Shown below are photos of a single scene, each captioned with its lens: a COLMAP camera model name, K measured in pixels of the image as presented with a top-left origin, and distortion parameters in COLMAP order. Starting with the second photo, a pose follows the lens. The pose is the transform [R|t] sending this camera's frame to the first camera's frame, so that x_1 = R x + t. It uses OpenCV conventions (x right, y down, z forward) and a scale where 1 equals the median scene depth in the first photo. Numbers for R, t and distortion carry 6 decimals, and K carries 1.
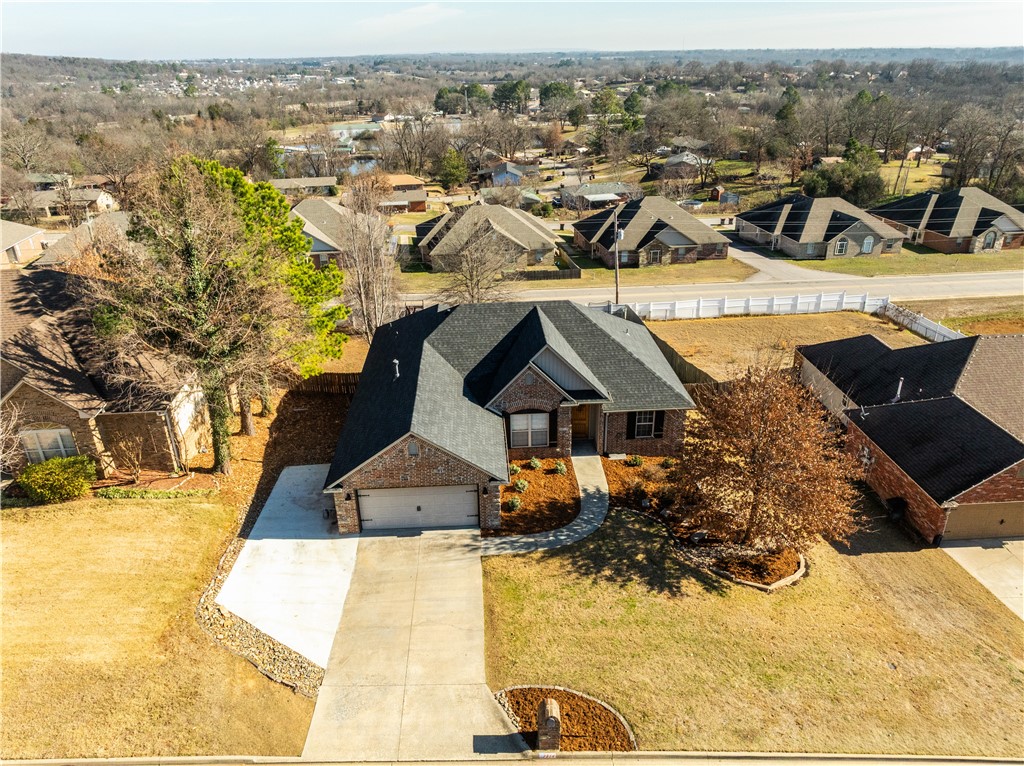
lens RADIAL K [[722.2, 0, 512.0], [0, 722.2, 383.0], [0, 0, 1]] dist [-0.033963, 0.001401]
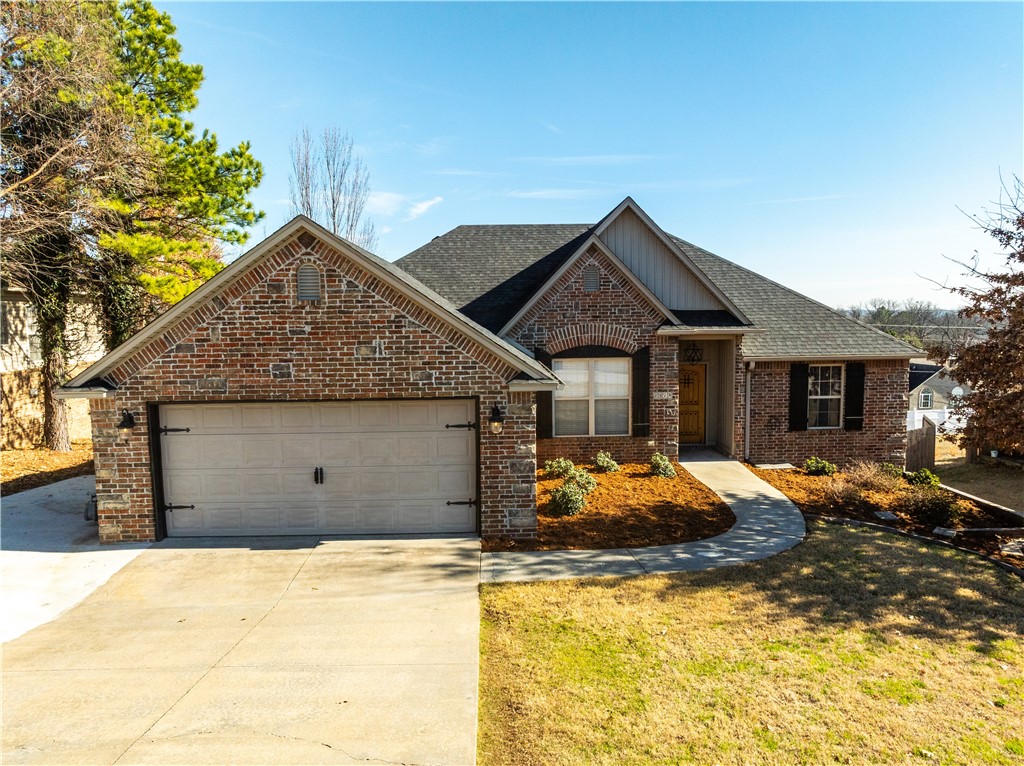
lens RADIAL K [[723.3, 0, 512.0], [0, 723.3, 383.0], [0, 0, 1]] dist [-0.029553, 0.011521]
pose [[0.999738, 0.009377, -0.020896, -0.021865], [-0.015770, 0.943454, -0.331128, 0.252593], [0.016610, 0.331371, 0.943354, 0.634949]]
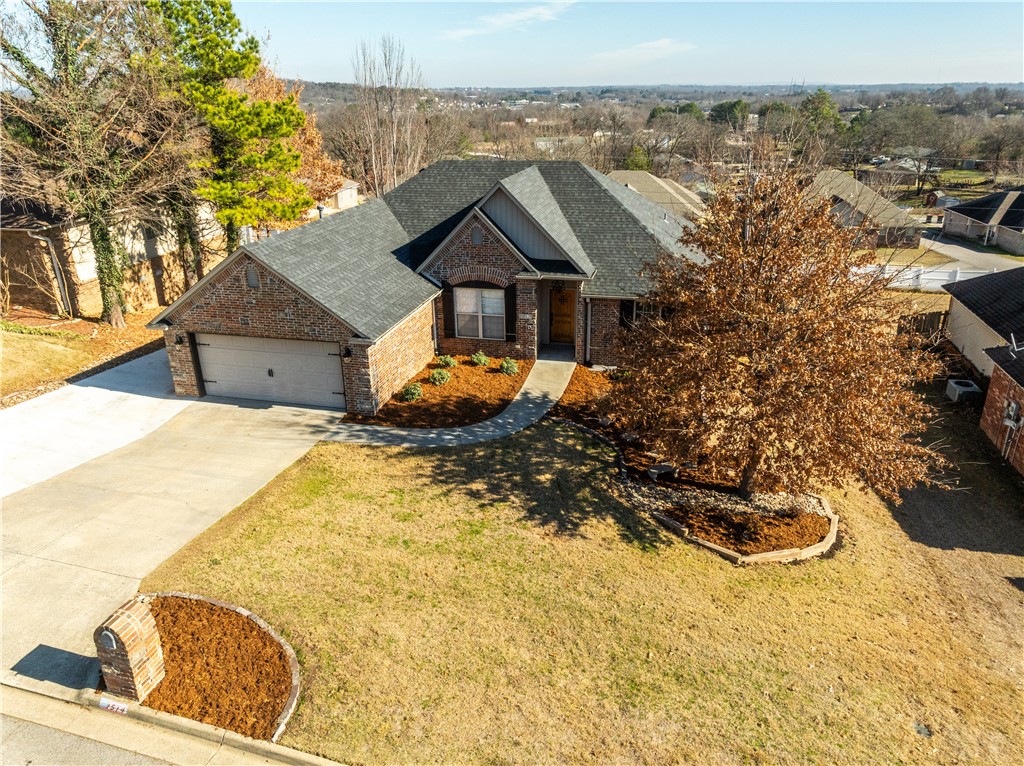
lens RADIAL K [[723.3, 0, 512.0], [0, 723.3, 383.0], [0, 0, 1]] dist [-0.029553, 0.011521]
pose [[0.957913, 0.114952, -0.263038, 0.296010], [-0.124914, 0.991937, -0.021411, 0.170429], [0.258456, 0.053367, 0.964548, 0.366035]]
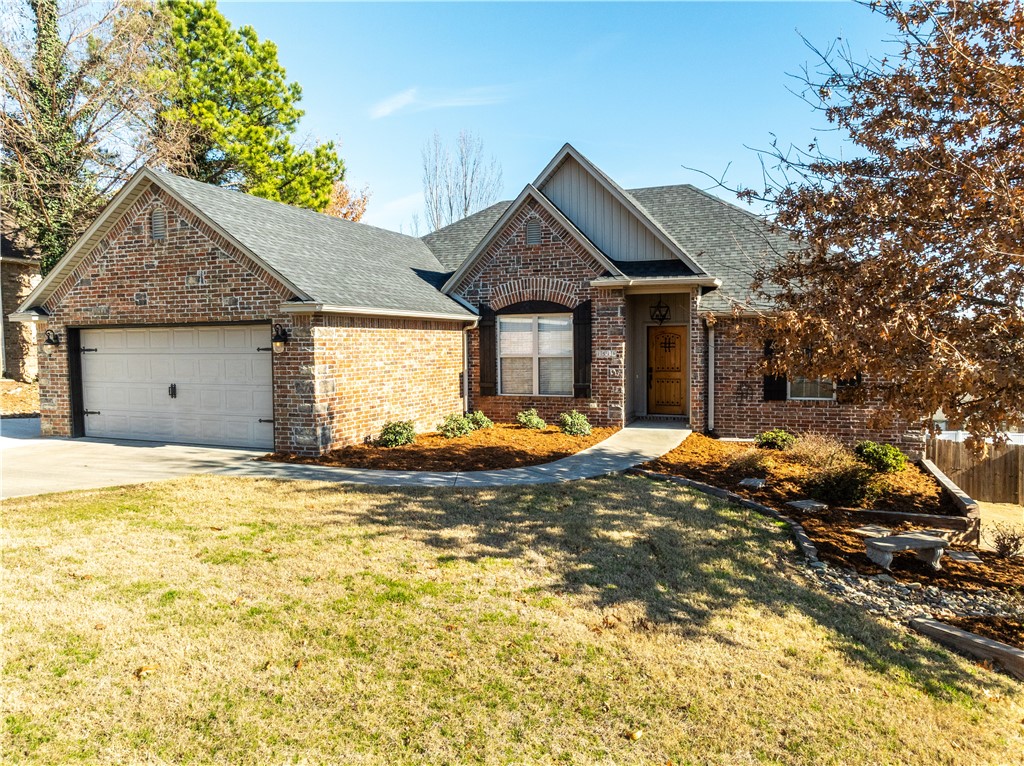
lens RADIAL K [[723.3, 0, 512.0], [0, 723.3, 383.0], [0, 0, 1]] dist [-0.029553, 0.011521]
pose [[0.902791, 0.035987, -0.428572, 0.244962], [-0.188229, 0.929049, -0.318493, 0.271619], [0.386703, 0.368202, 0.845511, 0.711741]]
